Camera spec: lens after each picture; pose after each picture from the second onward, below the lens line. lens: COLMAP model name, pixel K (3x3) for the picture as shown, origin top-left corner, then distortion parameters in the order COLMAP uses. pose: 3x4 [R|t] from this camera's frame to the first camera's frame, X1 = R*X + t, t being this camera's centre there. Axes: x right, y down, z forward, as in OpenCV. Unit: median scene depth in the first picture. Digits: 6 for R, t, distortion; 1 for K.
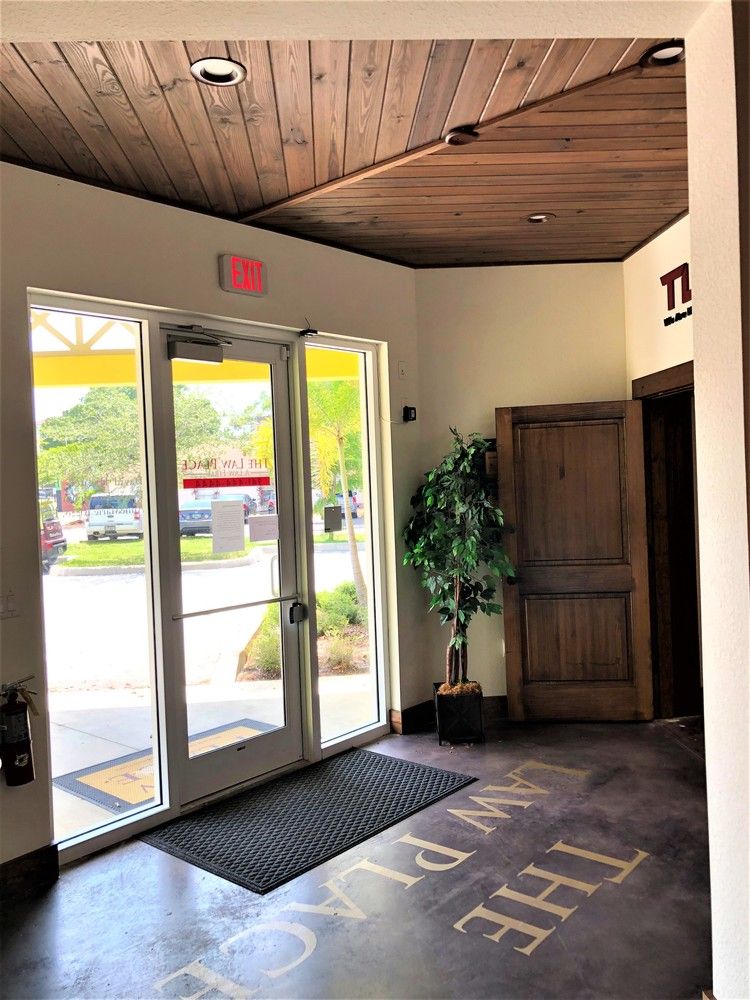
lens RADIAL K [[822.4, 0, 370.6], [0, 822.4, 500.3], [0, 0, 1]] dist [0.025783, -0.026641]
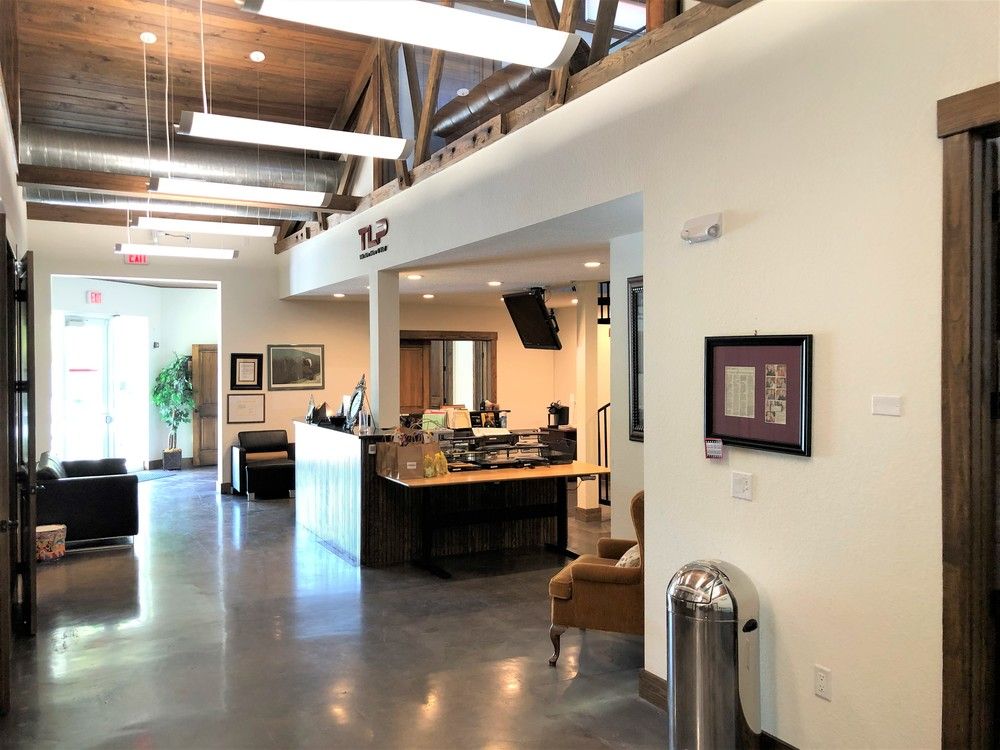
lens RADIAL K [[822.4, 0, 496.3], [0, 822.4, 372.8], [0, 0, 1]] dist [0.025783, -0.026641]
pose [[0.904990, 0.032156, 0.424216, -0.083045], [-0.025730, 0.999451, -0.020868, 0.007307], [-0.424654, 0.007970, 0.905321, -1.812718]]
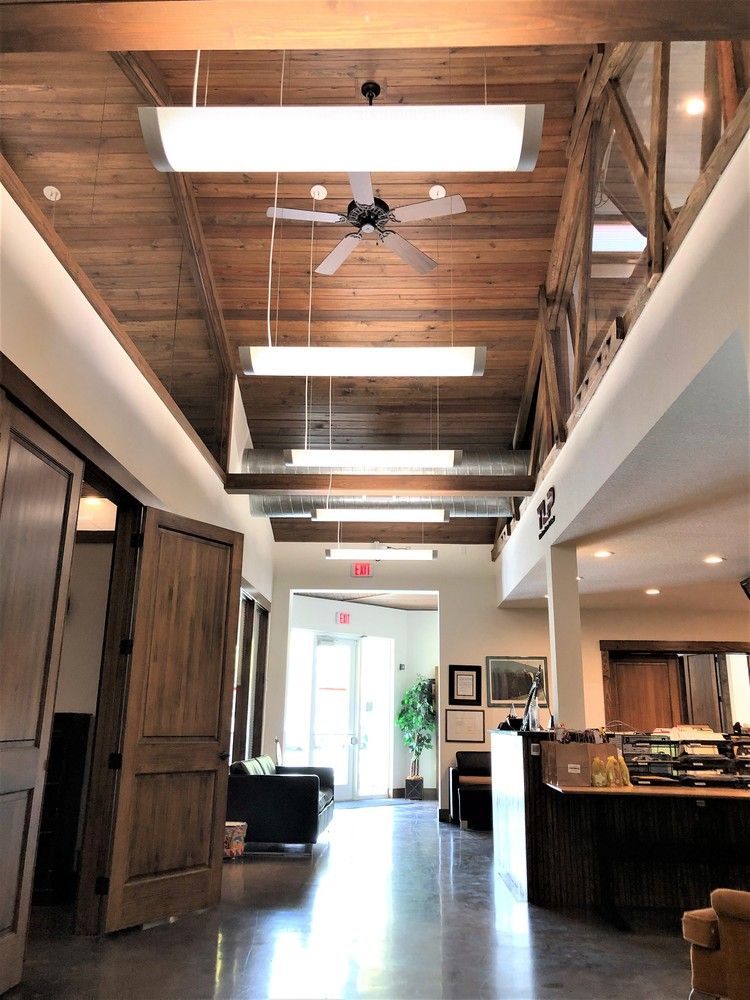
lens RADIAL K [[822.4, 0, 362.7], [0, 822.4, 481.9], [0, 0, 1]] dist [0.025783, -0.026641]
pose [[0.994933, 0.032748, -0.095062, 0.157197], [-0.058965, 0.955858, -0.287850, 0.093992], [0.081440, 0.291997, 0.952946, -1.701470]]
